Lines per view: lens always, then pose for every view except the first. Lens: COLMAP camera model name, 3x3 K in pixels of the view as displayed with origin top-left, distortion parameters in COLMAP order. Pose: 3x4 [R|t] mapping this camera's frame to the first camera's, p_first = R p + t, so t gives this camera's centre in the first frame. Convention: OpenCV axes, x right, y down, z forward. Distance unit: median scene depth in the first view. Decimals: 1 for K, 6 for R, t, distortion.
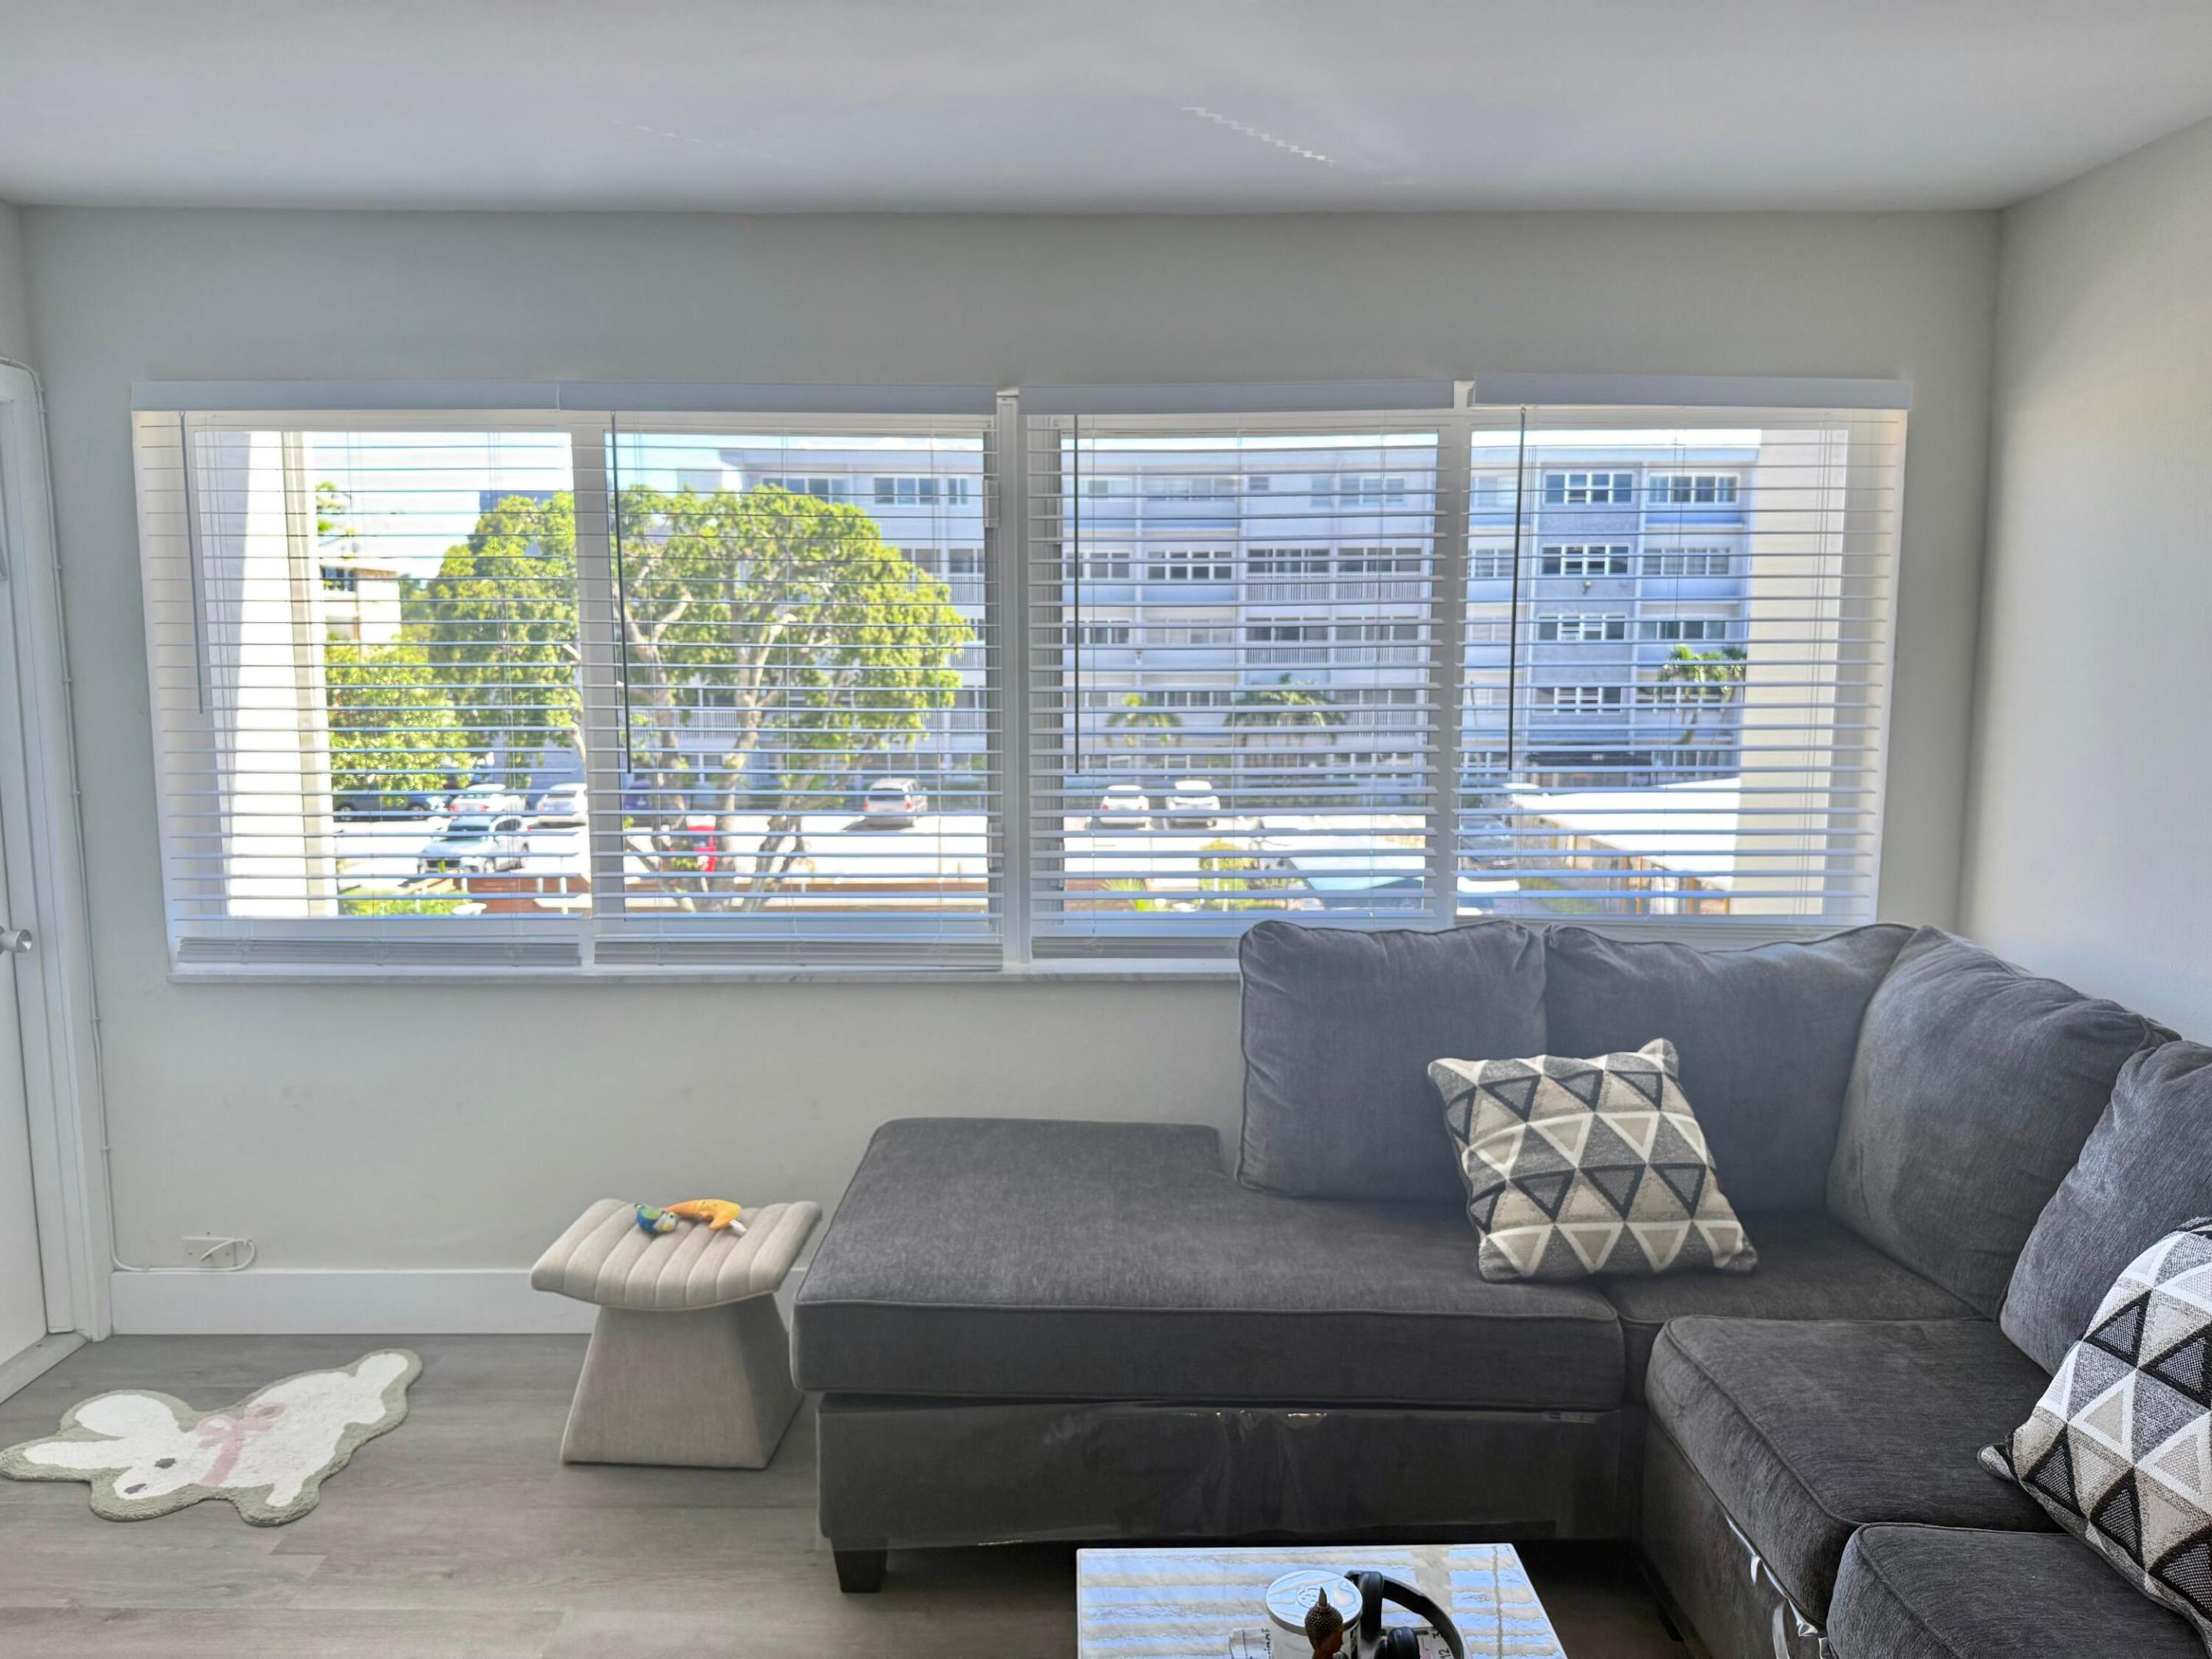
lens RADIAL K [[1581.2, 0, 1115.8], [0, 1581.2, 833.9], [0, 0, 1]] dist [0.046787, -0.058231]
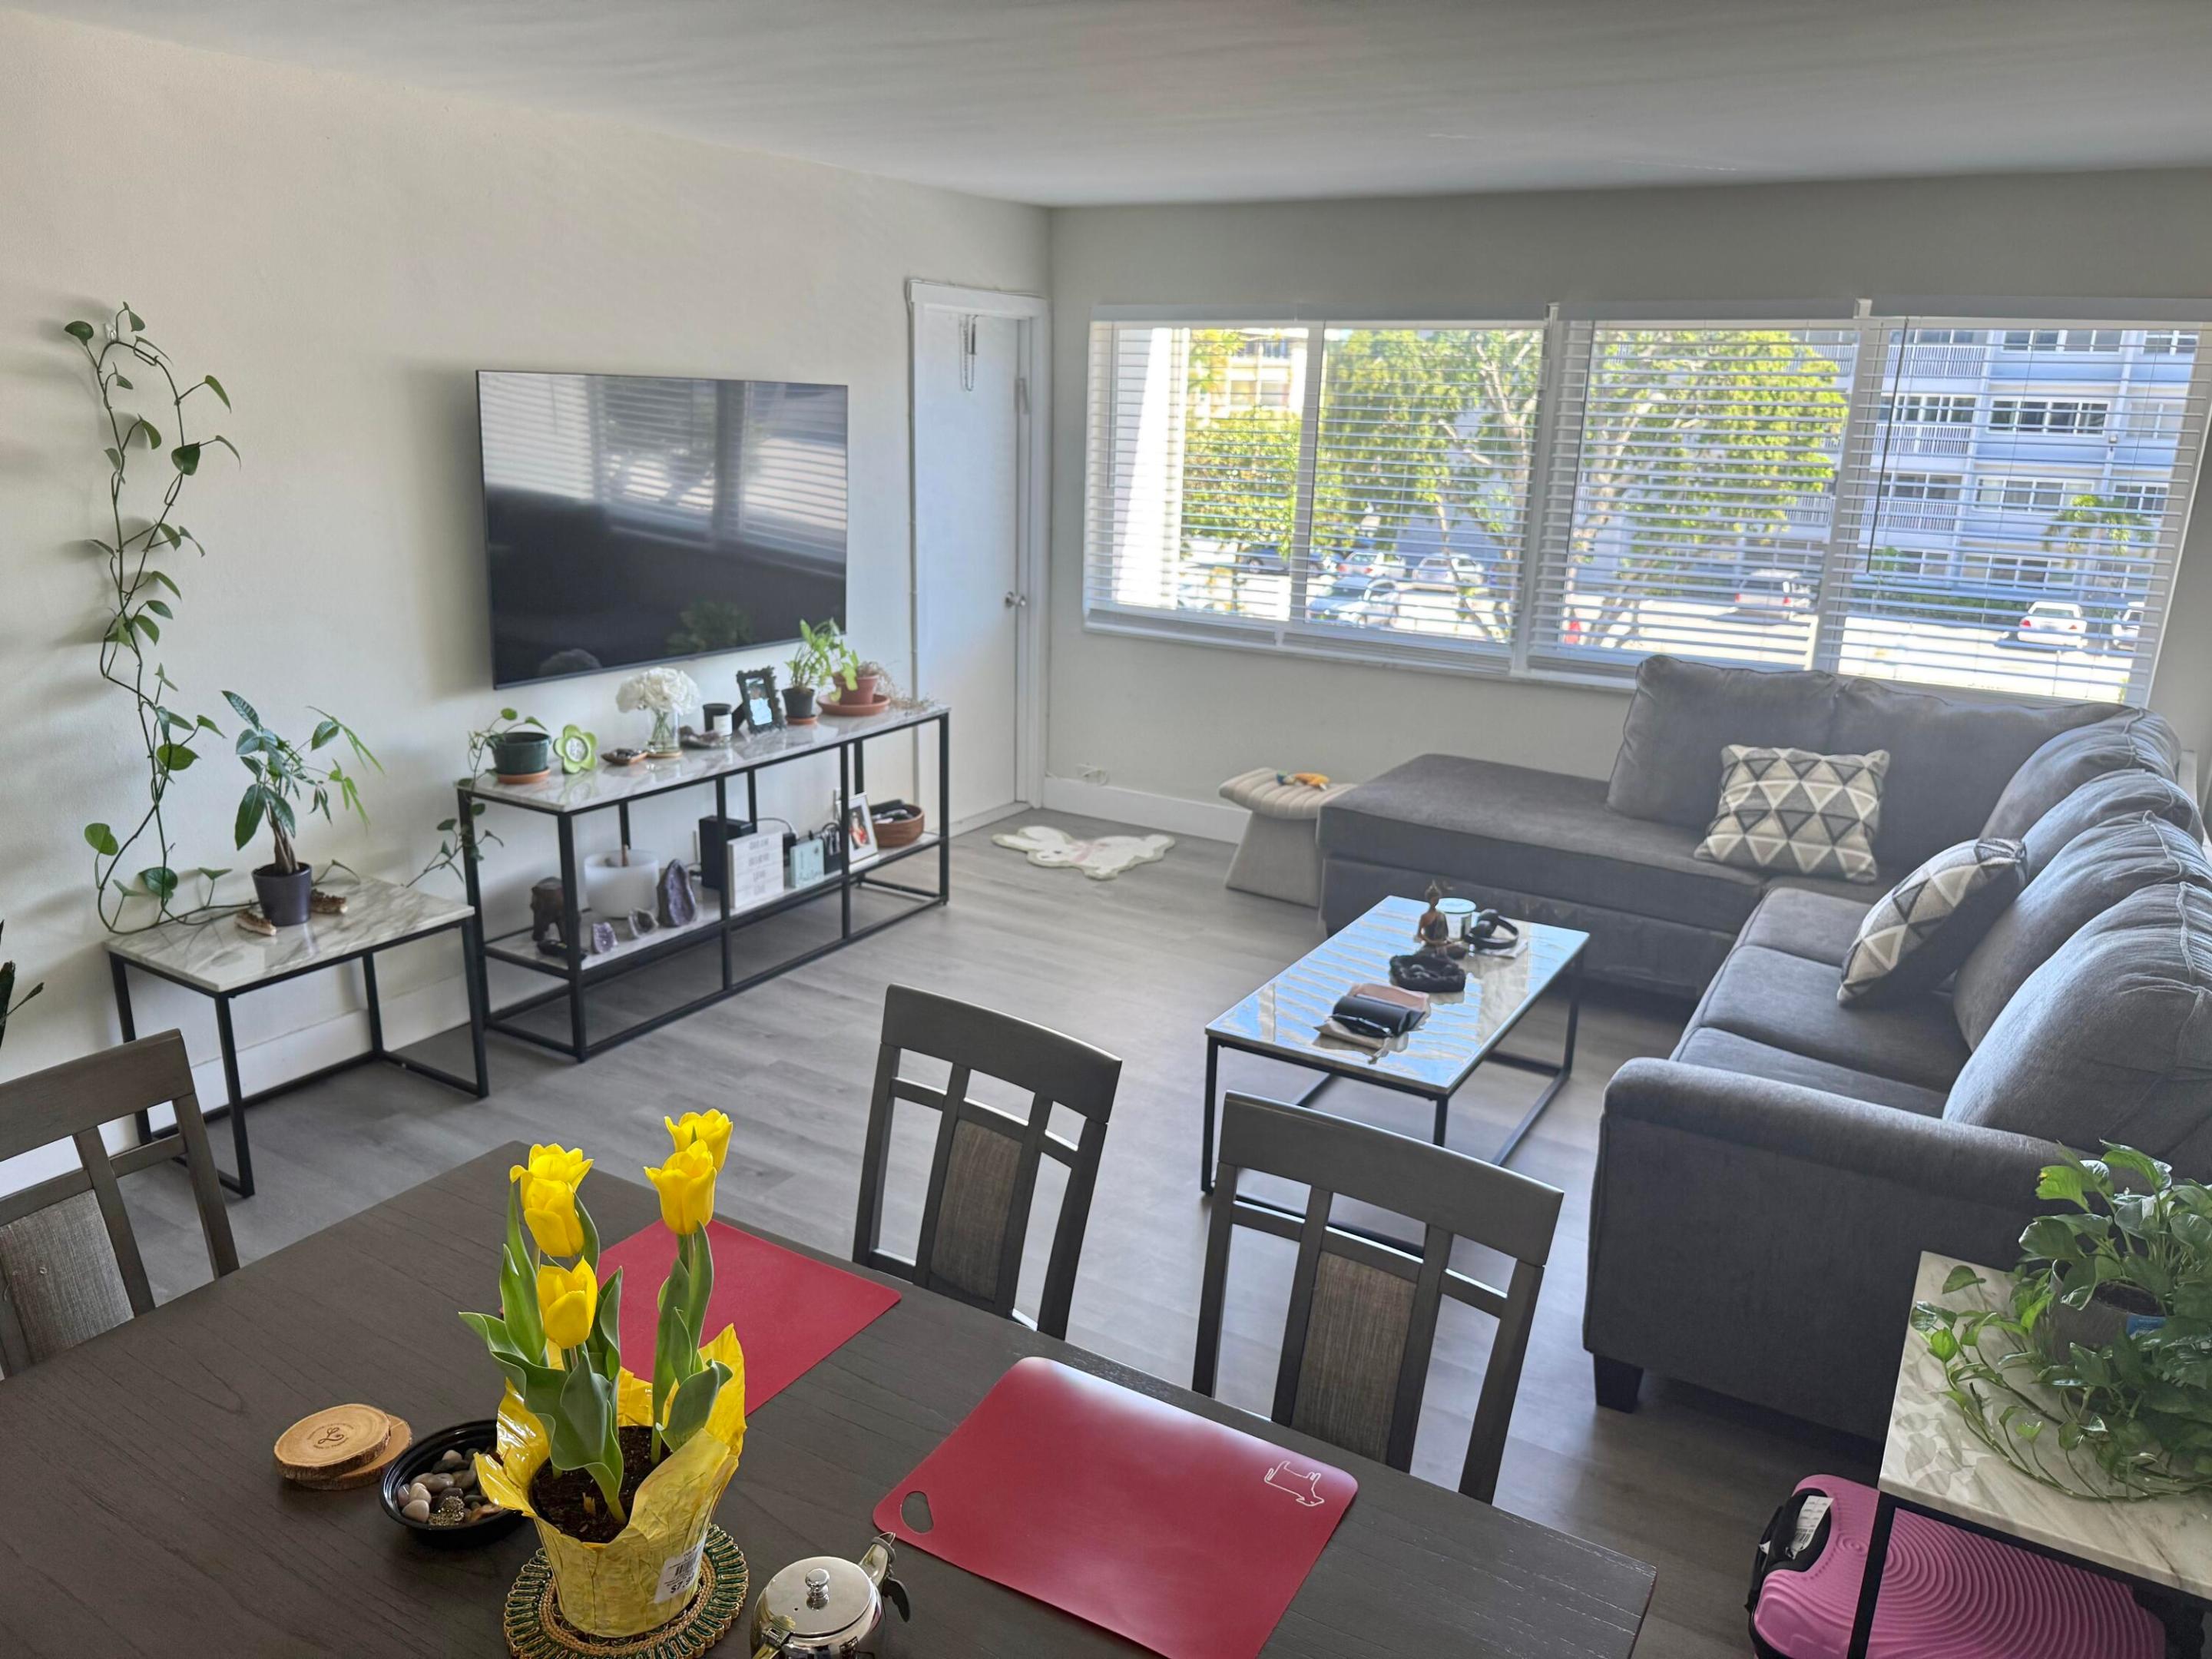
lens RADIAL K [[1581.2, 0, 1101.3], [0, 1581.2, 831.1], [0, 0, 1]] dist [0.046787, -0.058231]
pose [[0.850542, 0.157656, -0.501720, 0.455194], [-0.087483, 0.983131, 0.160624, 0.021727], [0.518580, -0.092725, 0.849987, -0.681709]]
